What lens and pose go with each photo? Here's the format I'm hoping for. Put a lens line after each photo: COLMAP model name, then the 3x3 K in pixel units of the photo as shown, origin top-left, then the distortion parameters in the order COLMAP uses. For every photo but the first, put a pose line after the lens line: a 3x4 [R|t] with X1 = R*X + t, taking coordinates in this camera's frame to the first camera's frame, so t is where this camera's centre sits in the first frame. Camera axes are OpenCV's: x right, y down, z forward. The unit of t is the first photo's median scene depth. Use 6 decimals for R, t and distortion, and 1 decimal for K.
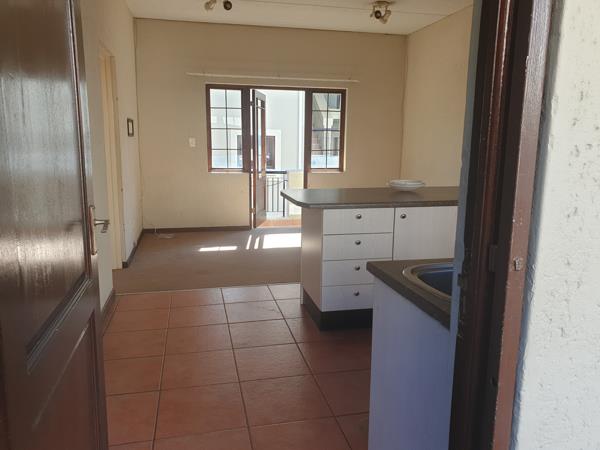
lens RADIAL K [[473.3, 0, 301.3], [0, 473.3, 228.5], [0, 0, 1]] dist [-0.006463, -0.001413]
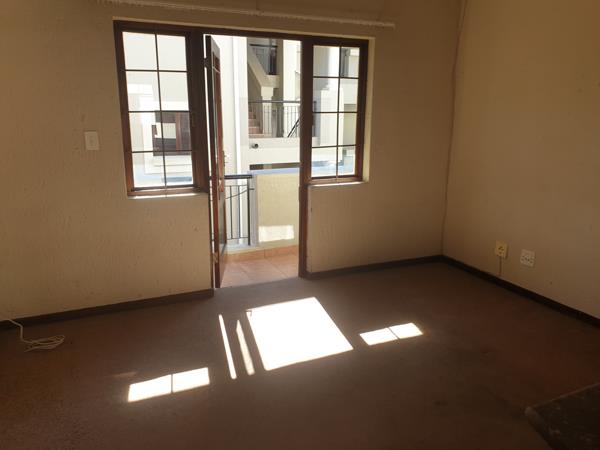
lens RADIAL K [[473.3, 0, 299.7], [0, 473.3, 219.1], [0, 0, 1]] dist [-0.006463, -0.001413]
pose [[0.981968, -0.050573, 0.182160, -0.106314], [0.041977, 0.997829, 0.050744, -0.111631], [-0.184330, -0.042182, 0.981959, 0.452029]]
